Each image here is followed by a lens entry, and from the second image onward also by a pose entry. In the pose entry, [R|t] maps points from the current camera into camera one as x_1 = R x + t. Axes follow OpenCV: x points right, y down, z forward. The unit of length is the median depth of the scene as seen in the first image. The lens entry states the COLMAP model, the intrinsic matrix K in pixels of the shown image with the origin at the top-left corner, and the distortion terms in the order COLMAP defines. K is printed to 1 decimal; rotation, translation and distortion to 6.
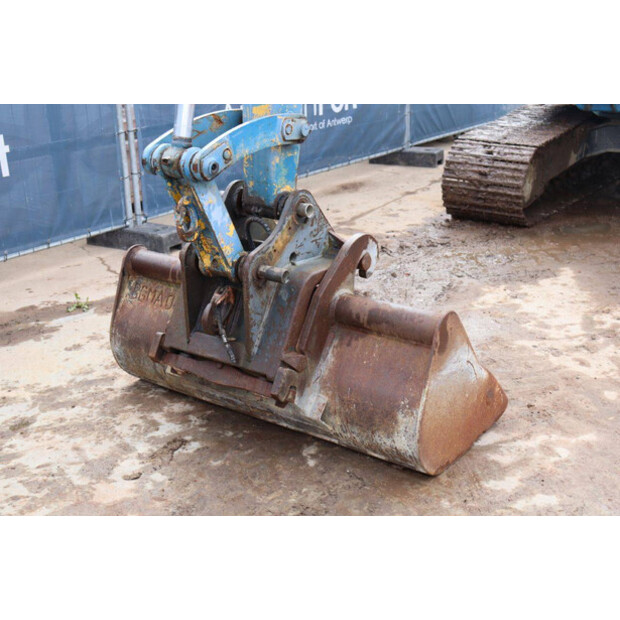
lens RADIAL K [[908.4, 0, 305.5], [0, 908.4, 312.7], [0, 0, 1]] dist [0.003090, 0.000000]
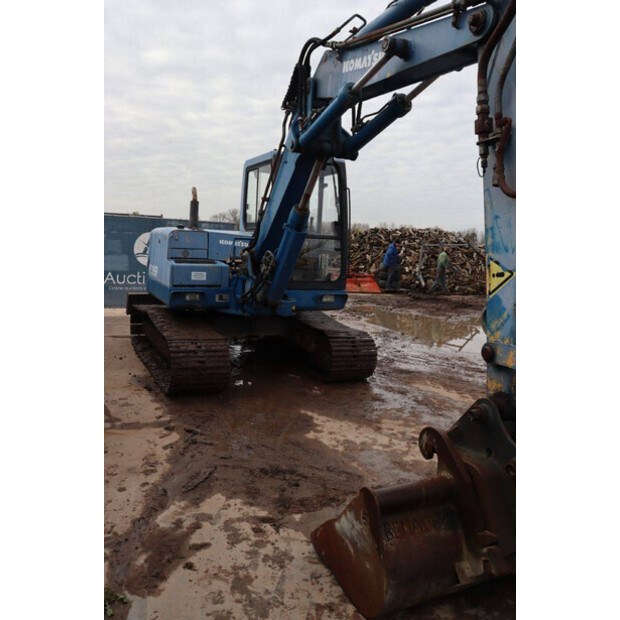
lens RADIAL K [[504.2, 0, 309.3], [0, 504.2, 309.2], [0, 0, 1]] dist [-0.143147, 0.102753]
pose [[0.461629, -0.070827, 0.884241, -0.747716], [0.234579, 0.971070, -0.044682, -0.281900], [-0.855495, 0.228051, 0.464888, 0.829447]]
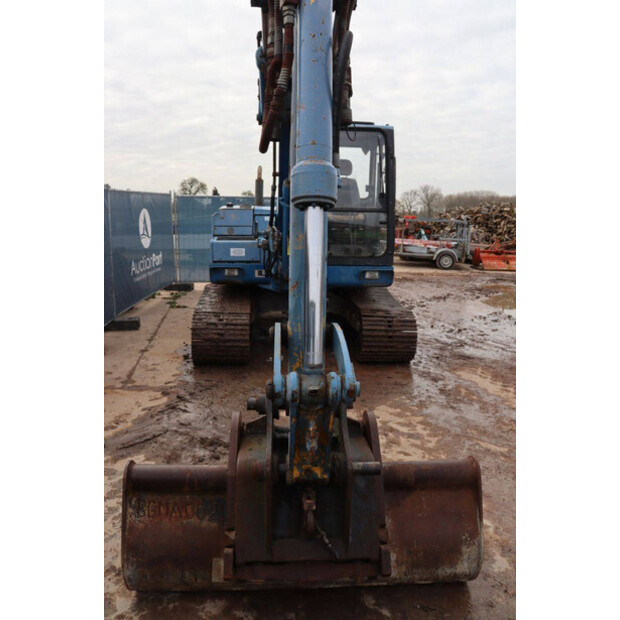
lens RADIAL K [[504.2, 0, 307.1], [0, 504.2, 306.7], [0, 0, 1]] dist [-0.143147, 0.102753]
pose [[0.754528, -0.087060, 0.650467, -0.415096], [0.187780, 0.978362, -0.086874, -0.175078], [-0.628829, 0.187693, 0.754550, 0.486352]]
